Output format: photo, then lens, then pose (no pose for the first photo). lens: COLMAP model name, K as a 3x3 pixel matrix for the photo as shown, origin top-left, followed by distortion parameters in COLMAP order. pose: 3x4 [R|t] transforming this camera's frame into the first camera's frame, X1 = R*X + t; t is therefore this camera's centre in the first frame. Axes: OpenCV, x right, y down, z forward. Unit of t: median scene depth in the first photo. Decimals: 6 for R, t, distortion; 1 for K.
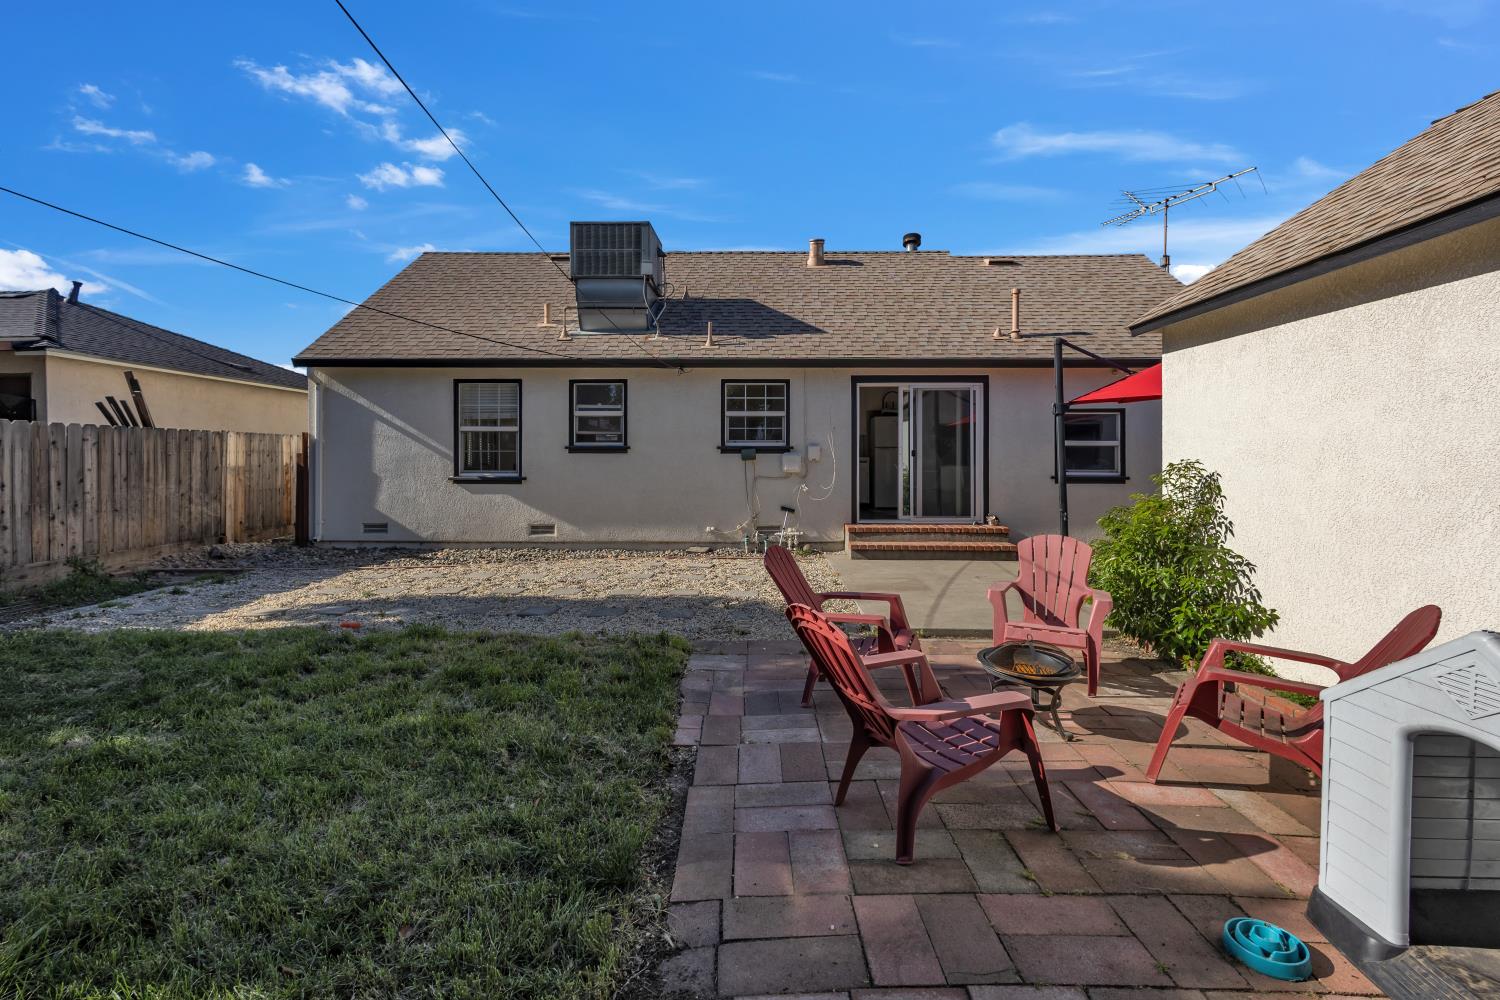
lens RADIAL K [[710.0, 0, 745.4], [0, 710.0, 460.3], [0, 0, 1]] dist [0.006365, -0.000115]
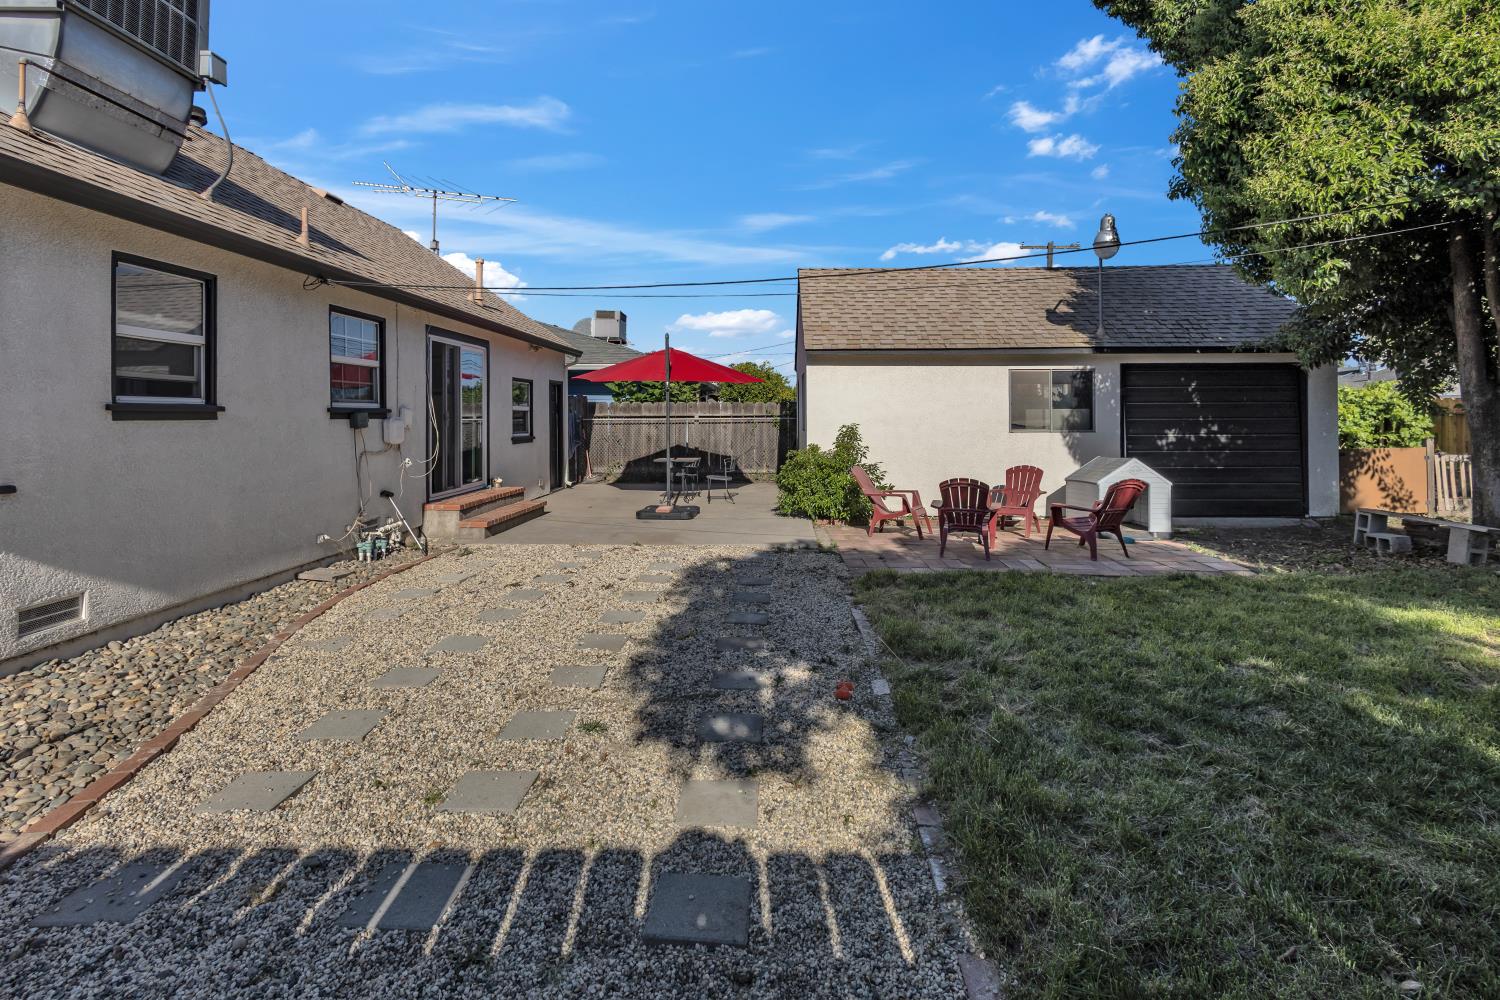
lens RADIAL K [[733.9, 0, 729.6], [0, 733.9, 401.7], [0, 0, 1]] dist [0.004109, 0.000003]
pose [[0.034242, 0.018034, 0.999251, -0.685041], [0.004909, 0.999822, -0.018213, -0.011144], [-0.999402, 0.005529, 0.034147, 0.609337]]
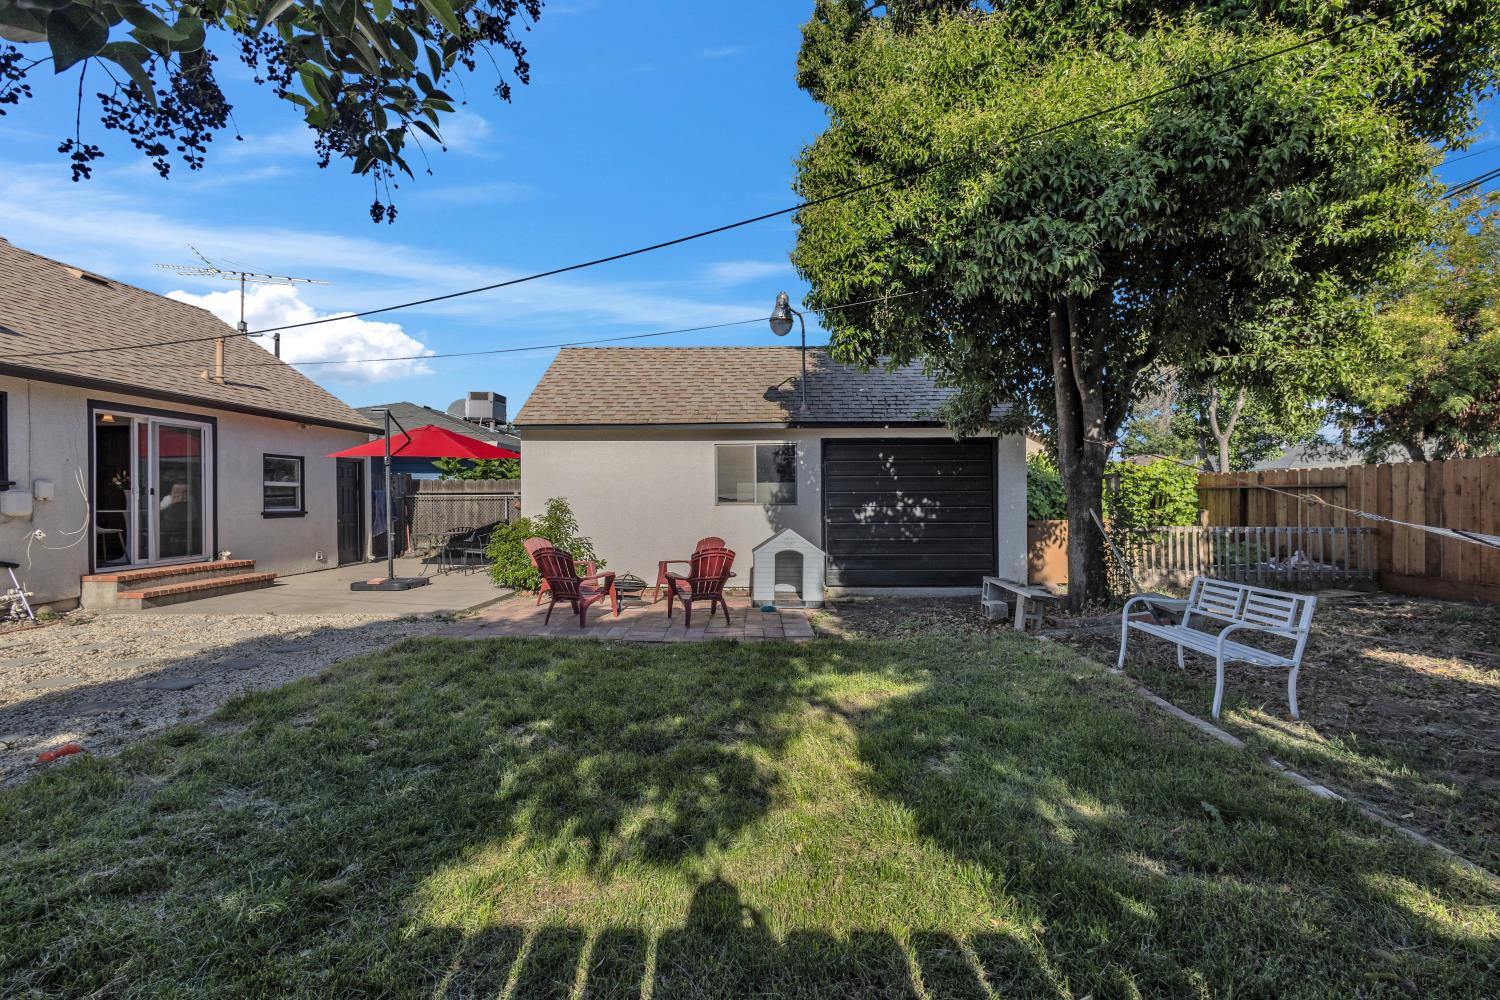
lens RADIAL K [[701.5, 0, 728.1], [0, 701.5, 499.5], [0, 0, 1]] dist [0.012468, 0.000202]
pose [[0.037269, -0.005616, 0.999289, -0.651816], [0.005671, 0.999969, 0.005408, -0.000175], [-0.999289, 0.005466, 0.037300, 0.210935]]
